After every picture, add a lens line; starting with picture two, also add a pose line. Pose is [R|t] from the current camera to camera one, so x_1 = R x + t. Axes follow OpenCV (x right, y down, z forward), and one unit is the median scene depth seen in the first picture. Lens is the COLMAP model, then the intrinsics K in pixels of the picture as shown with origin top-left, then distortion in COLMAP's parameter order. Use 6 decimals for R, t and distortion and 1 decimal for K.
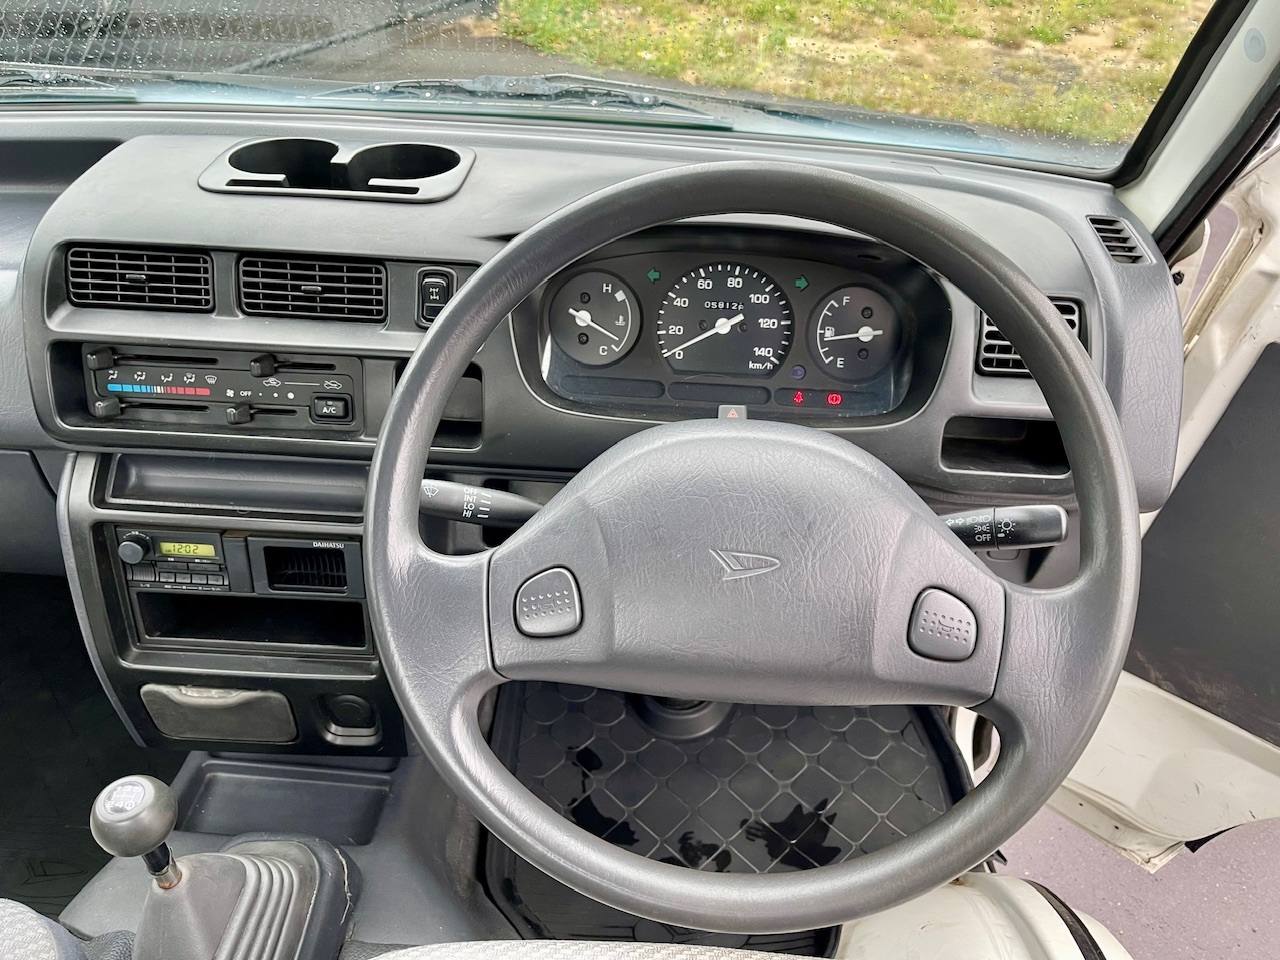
lens RADIAL K [[966.3, 0, 644.4], [0, 966.3, 500.5], [0, 0, 1]] dist [0.064603, -0.093463]
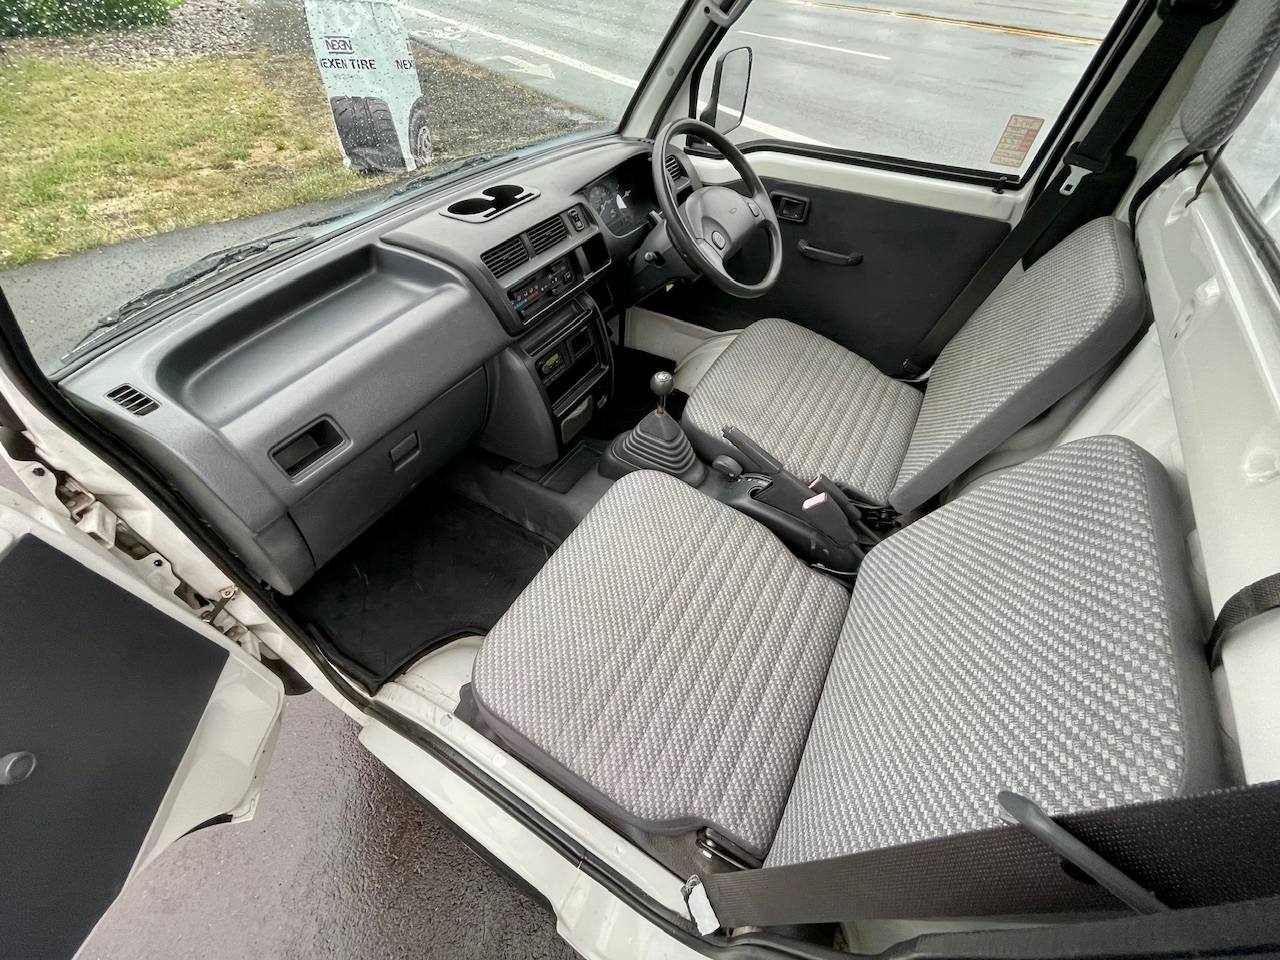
lens RADIAL K [[510.1, 0, 639.6], [0, 510.1, 480.9], [0, 0, 1]] dist [-0.005402, 0.000890]
pose [[0.454964, -0.669293, 0.587414, -1.382844], [0.569011, 0.725906, 0.386378, -0.109243], [-0.685007, 0.158457, 0.711096, -0.078723]]
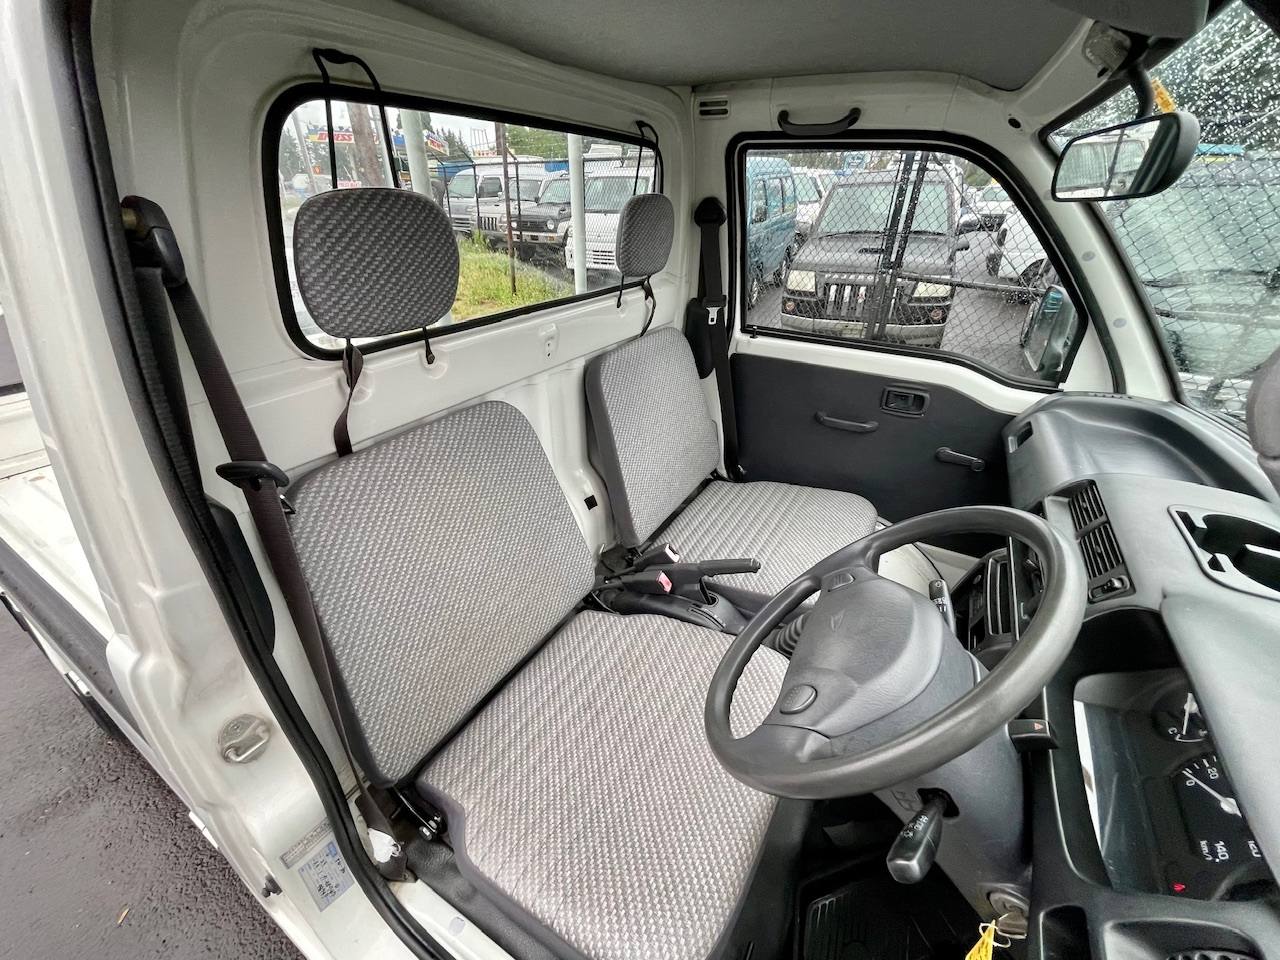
lens RADIAL K [[510.1, 0, 632.7], [0, 510.1, 486.6], [0, 0, 1]] dist [-0.005402, 0.000890]
pose [[-0.461550, 0.417549, -0.782703, 0.675511], [-0.577064, 0.528801, 0.622388, -0.334295], [0.673771, 0.738933, -0.003116, 0.304190]]
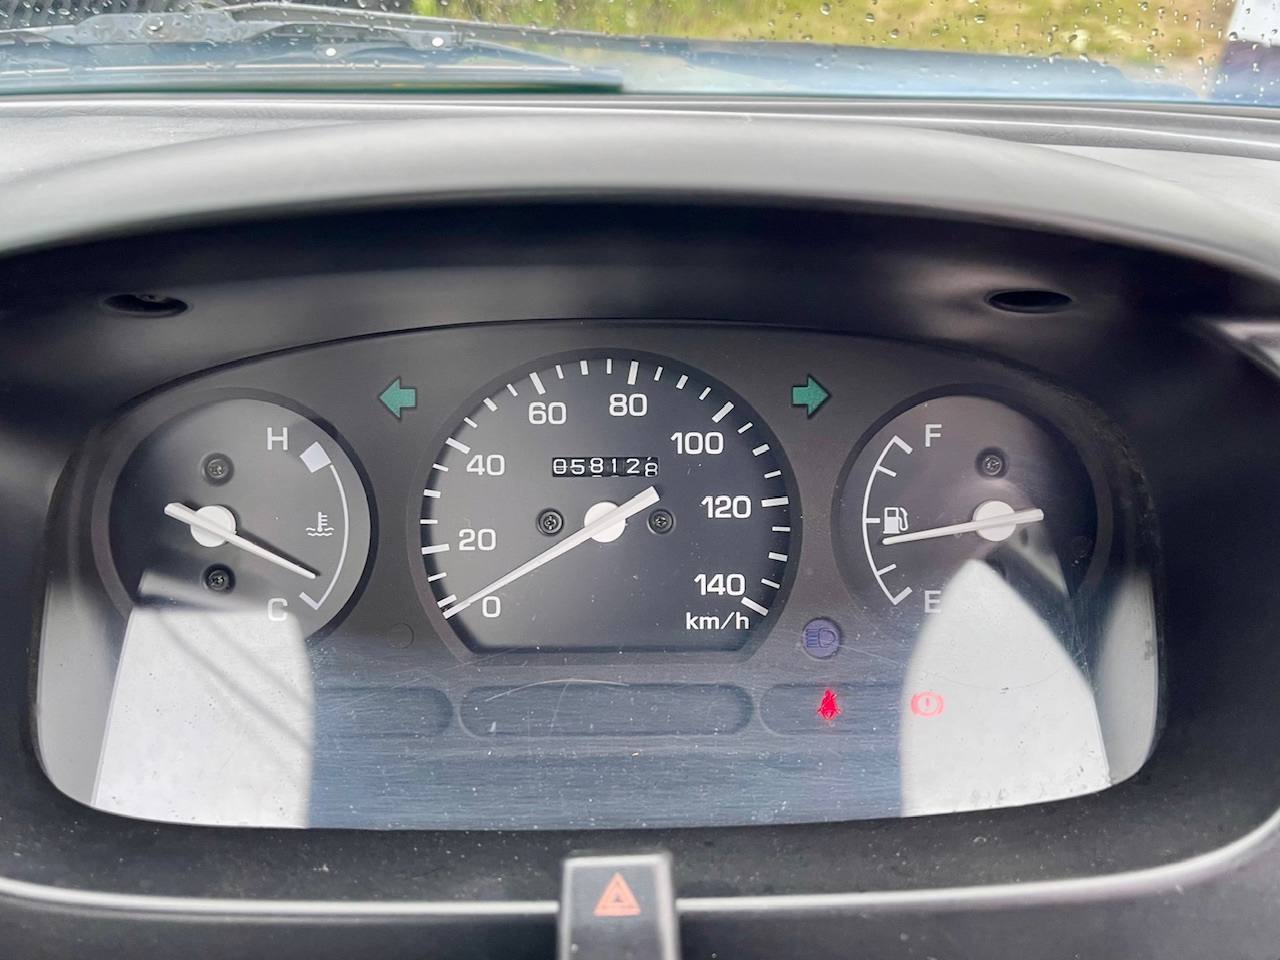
lens RADIAL K [[966.3, 0, 641.7], [0, 966.3, 479.5], [0, 0, 1]] dist [0.064603, -0.093463]
pose [[0.996685, -0.063407, 0.050981, 0.077952], [0.069149, 0.990346, -0.120138, -0.152854], [-0.042871, 0.123265, 0.991447, 0.642455]]
